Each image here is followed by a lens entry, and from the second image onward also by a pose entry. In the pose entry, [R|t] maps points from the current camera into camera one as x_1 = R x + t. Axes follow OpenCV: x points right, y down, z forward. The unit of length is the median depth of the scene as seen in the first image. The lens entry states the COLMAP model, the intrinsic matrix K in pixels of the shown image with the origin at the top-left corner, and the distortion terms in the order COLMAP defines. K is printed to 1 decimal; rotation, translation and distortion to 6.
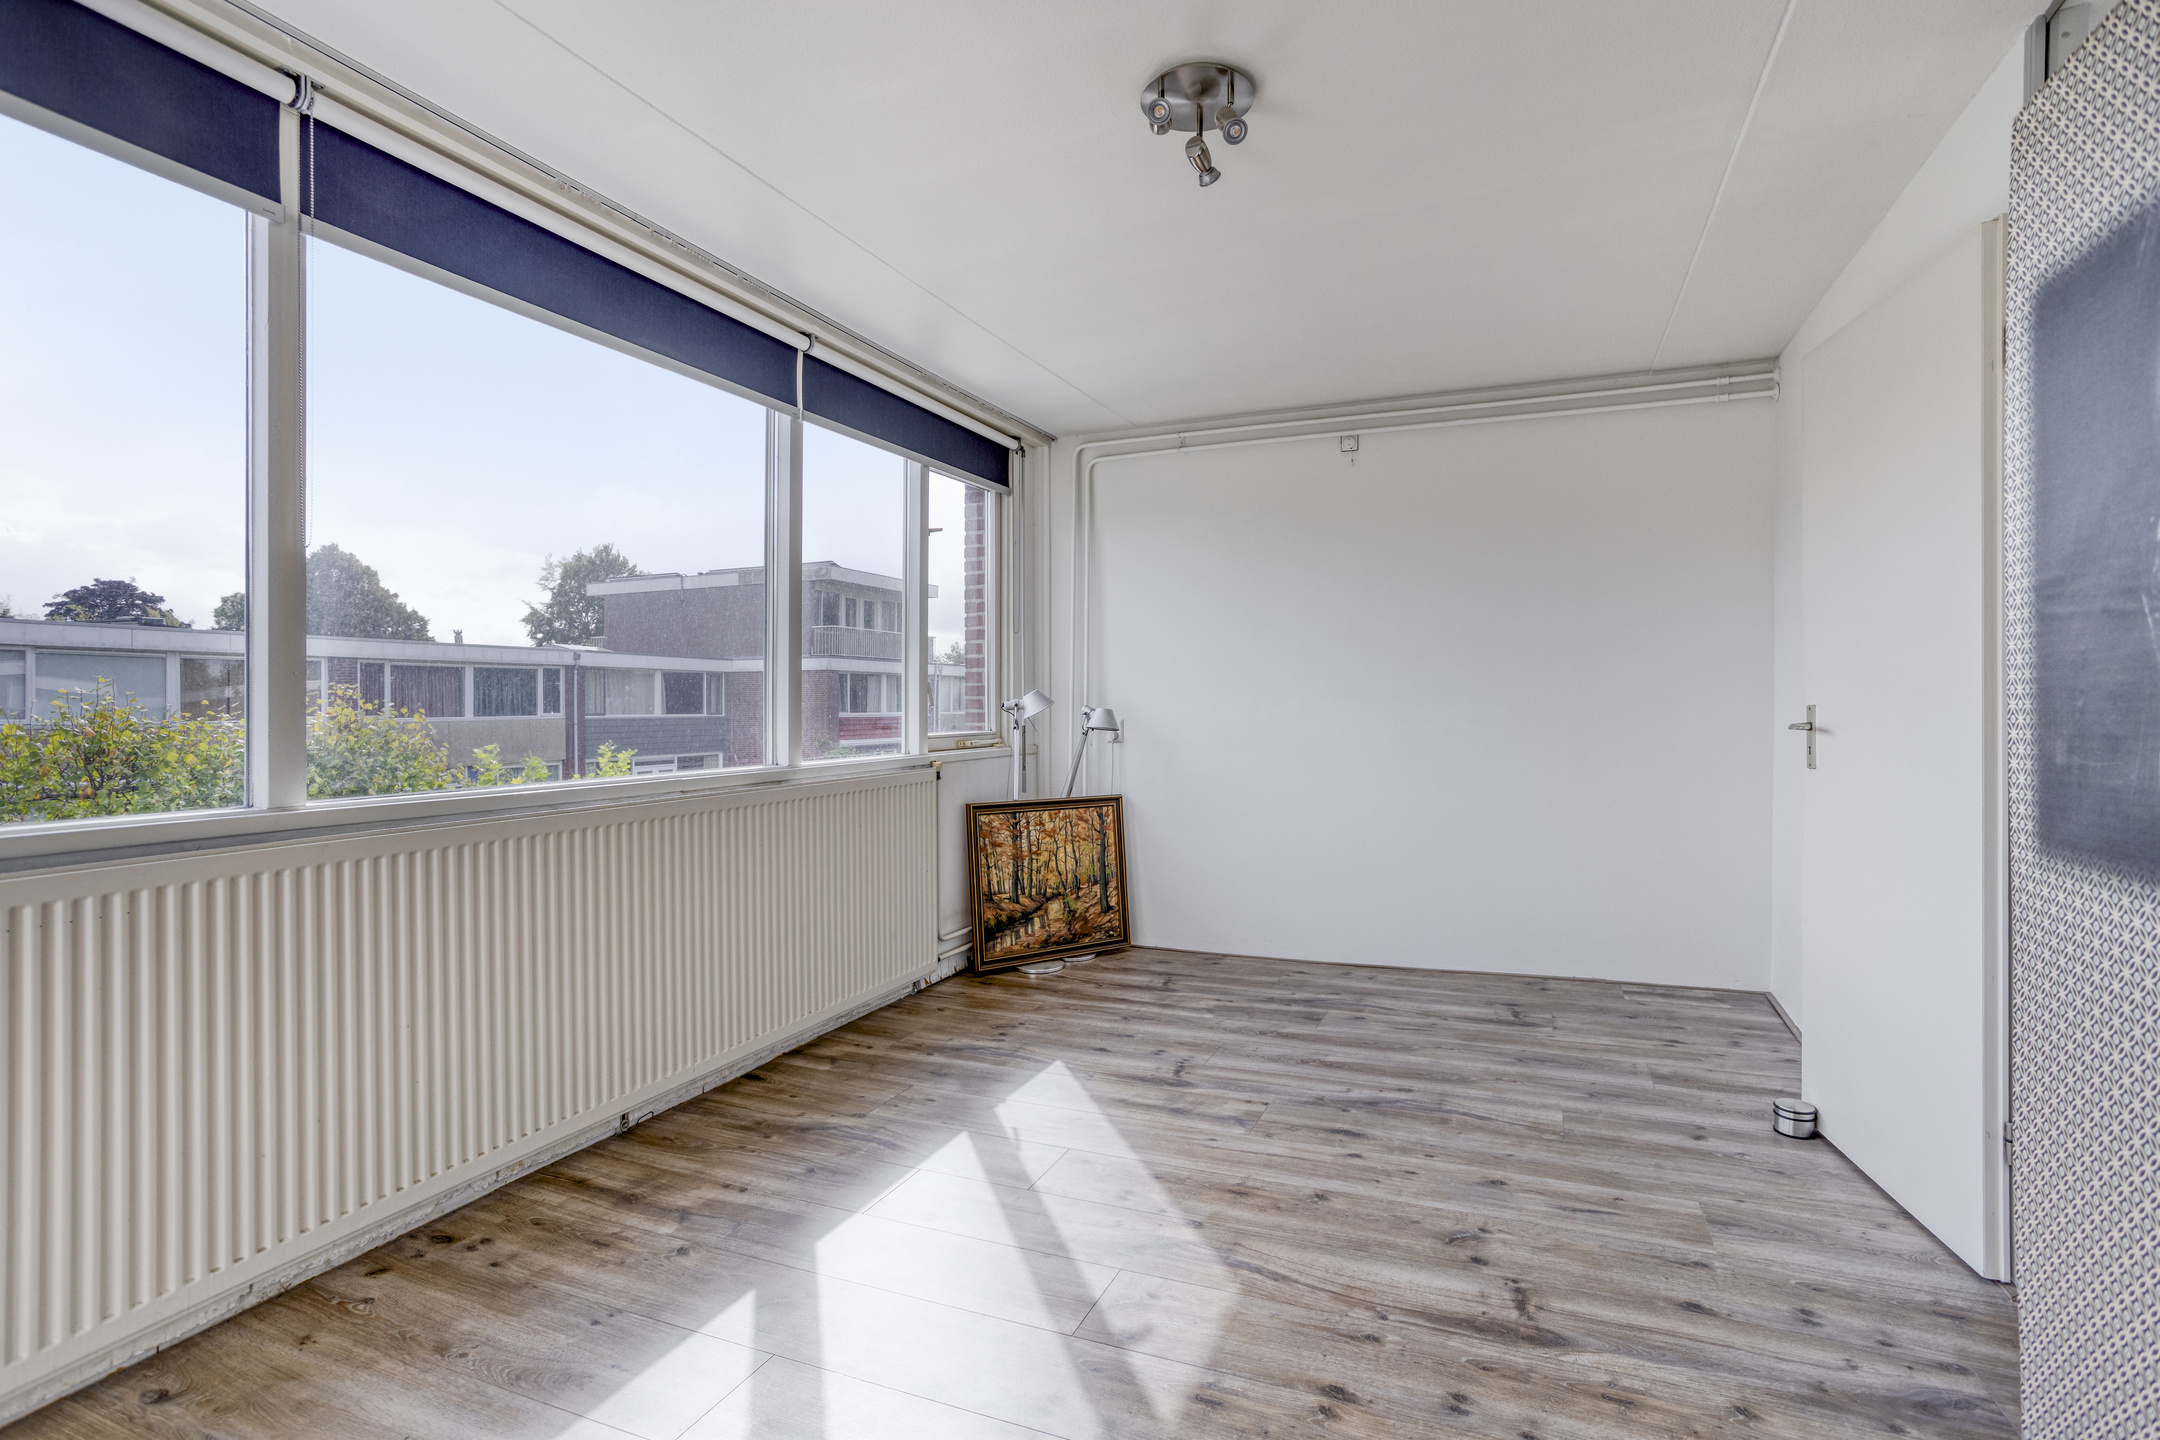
lens RADIAL K [[1059.6, 0, 1106.4], [0, 1059.6, 697.7], [0, 0, 1]] dist [-0.042583, 0.018939]
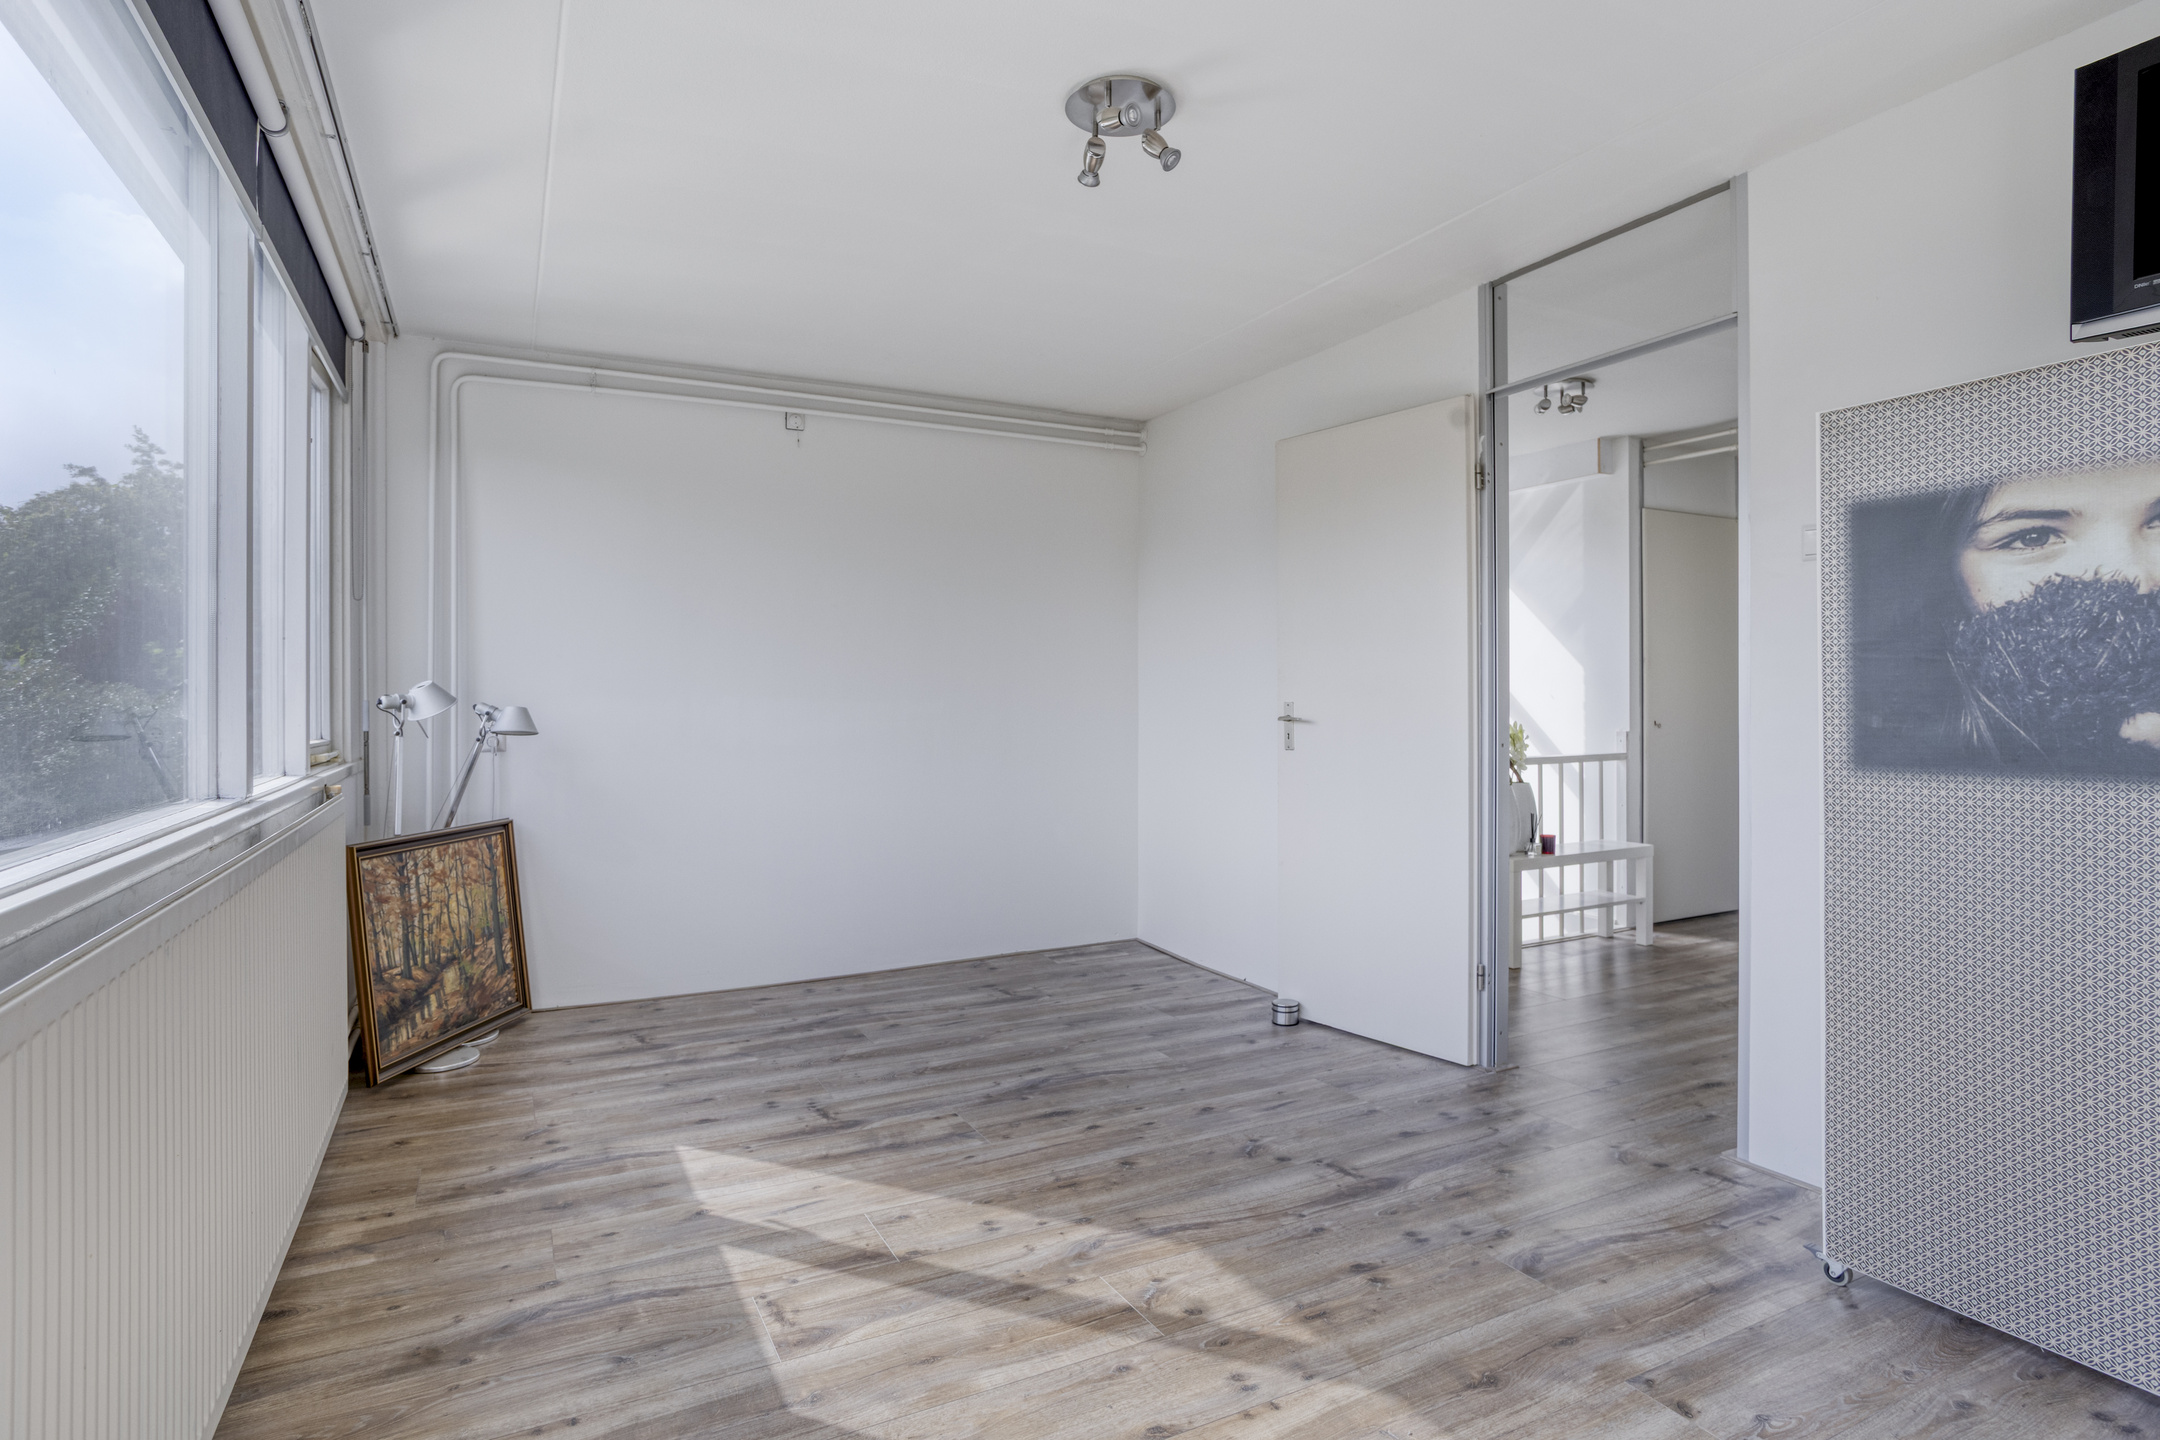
lens RADIAL K [[1147.1, 0, 1125.5], [0, 1147.1, 682.8], [0, 0, 1]] dist [-0.049180, 0.022429]
pose [[0.626517, 0.015018, 0.779263, -0.609290], [-0.006204, 0.999879, -0.014282, 0.003964], [-0.779383, 0.004113, 0.626534, 0.237963]]
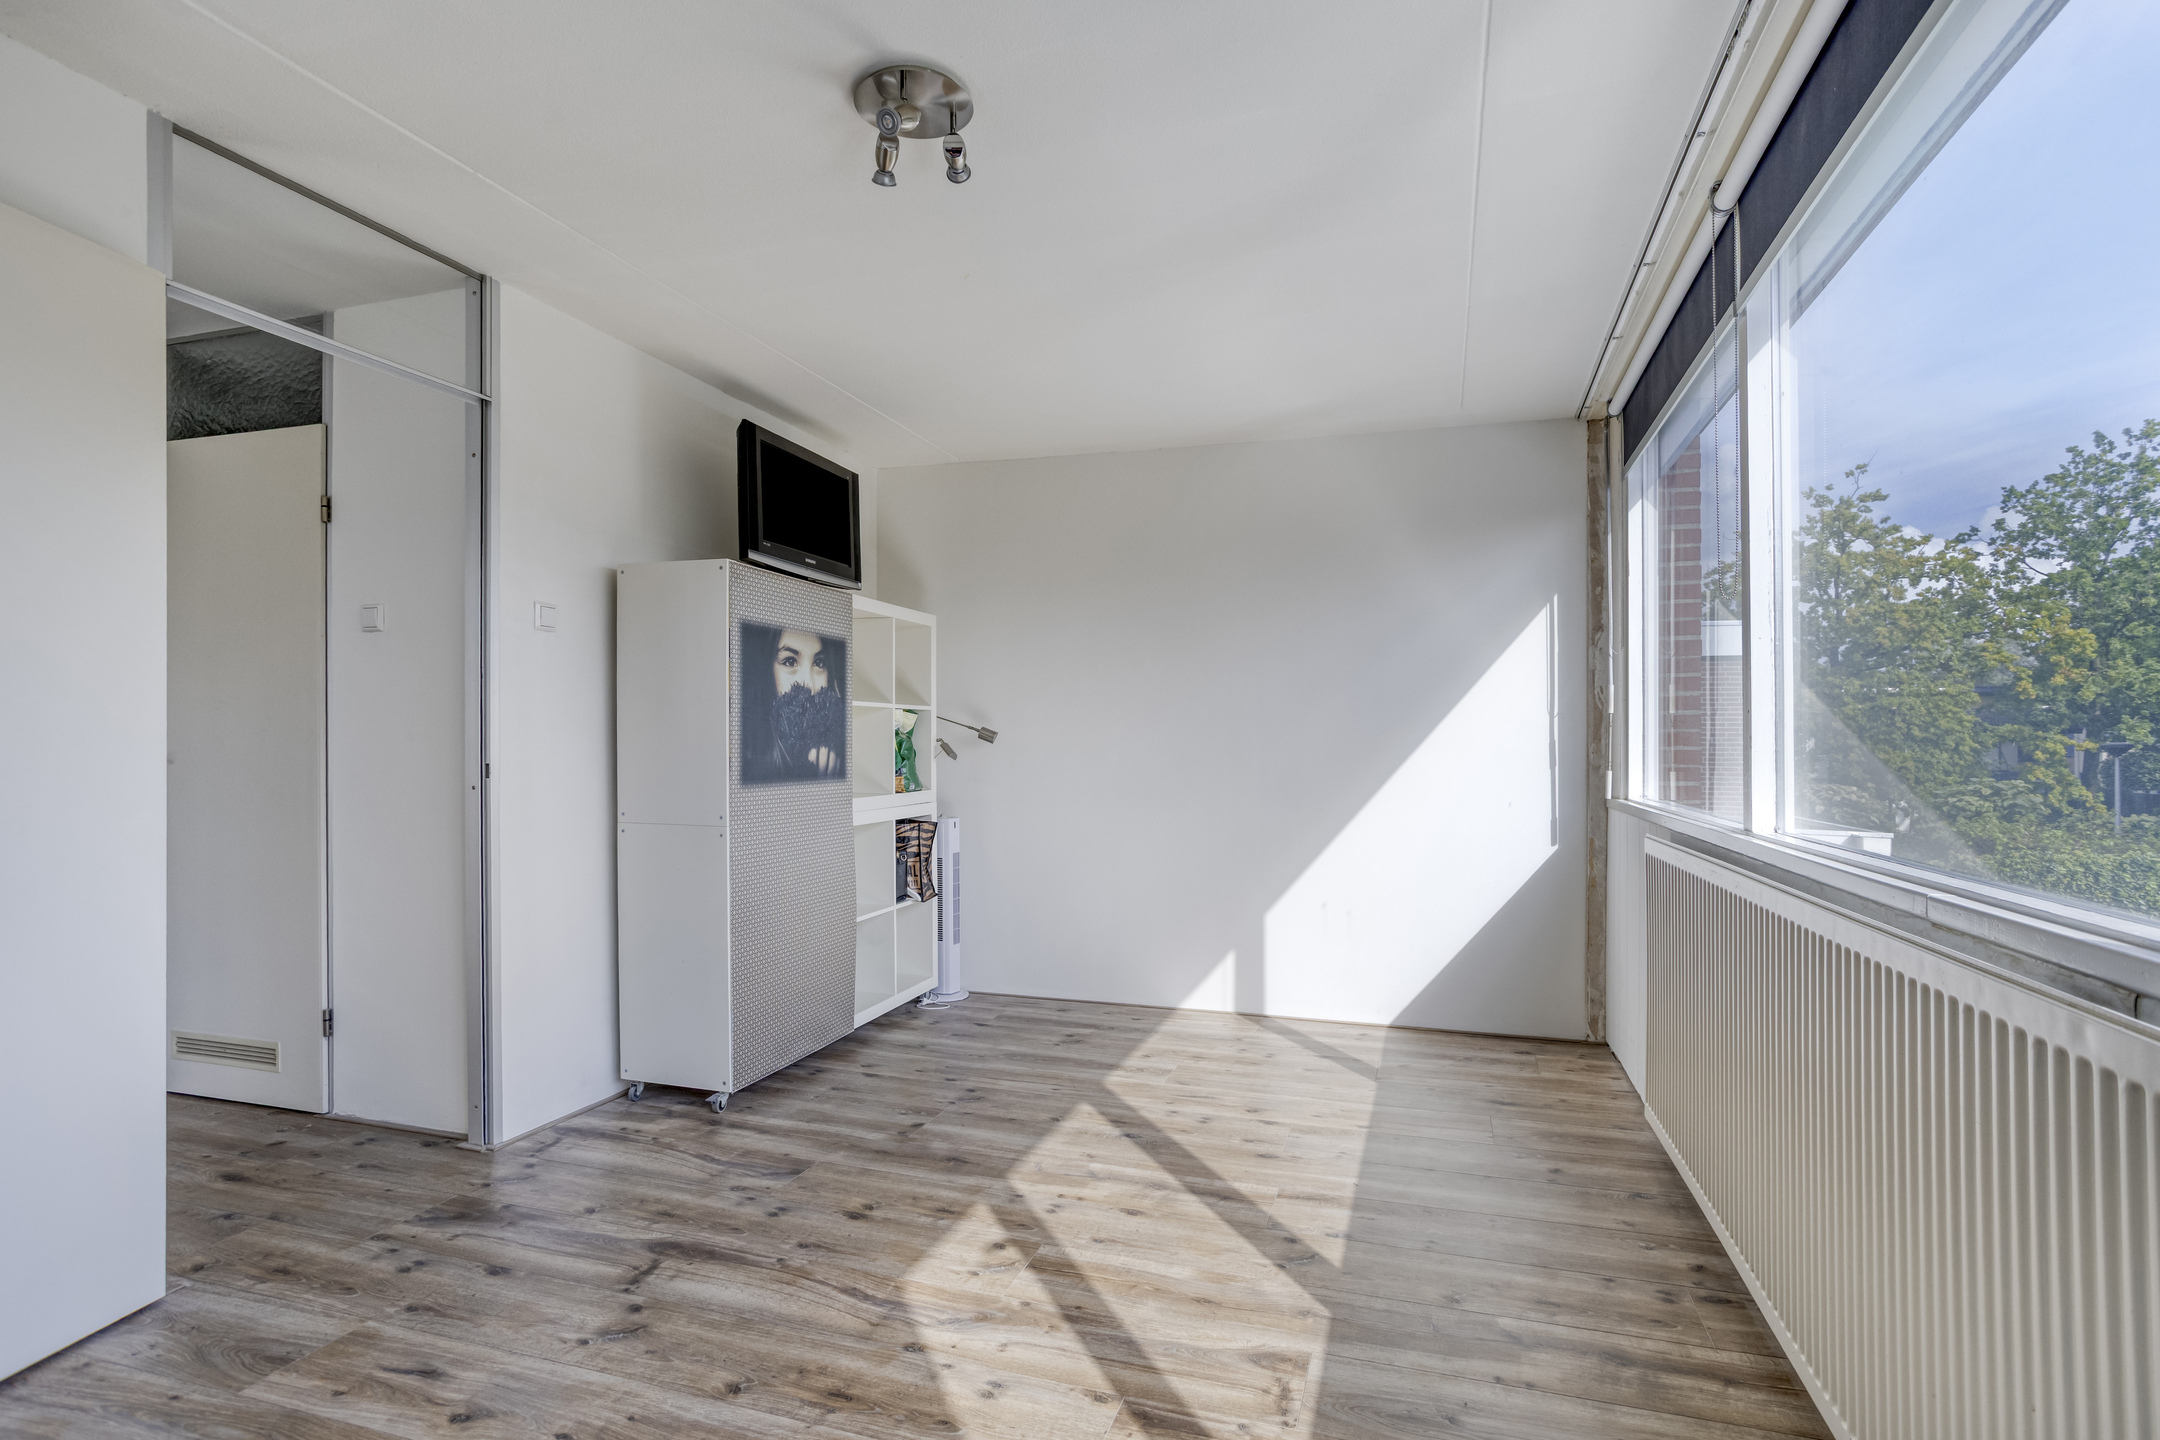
lens RADIAL K [[1059.6, 0, 1065.0], [0, 1059.6, 741.4], [0, 0, 1]] dist [-0.042583, 0.018939]
pose [[-0.998554, -0.000433, -0.053756, 0.005939], [0.000251, 0.999919, -0.012710, 0.016206], [0.053757, -0.012705, -0.998473, 1.529773]]
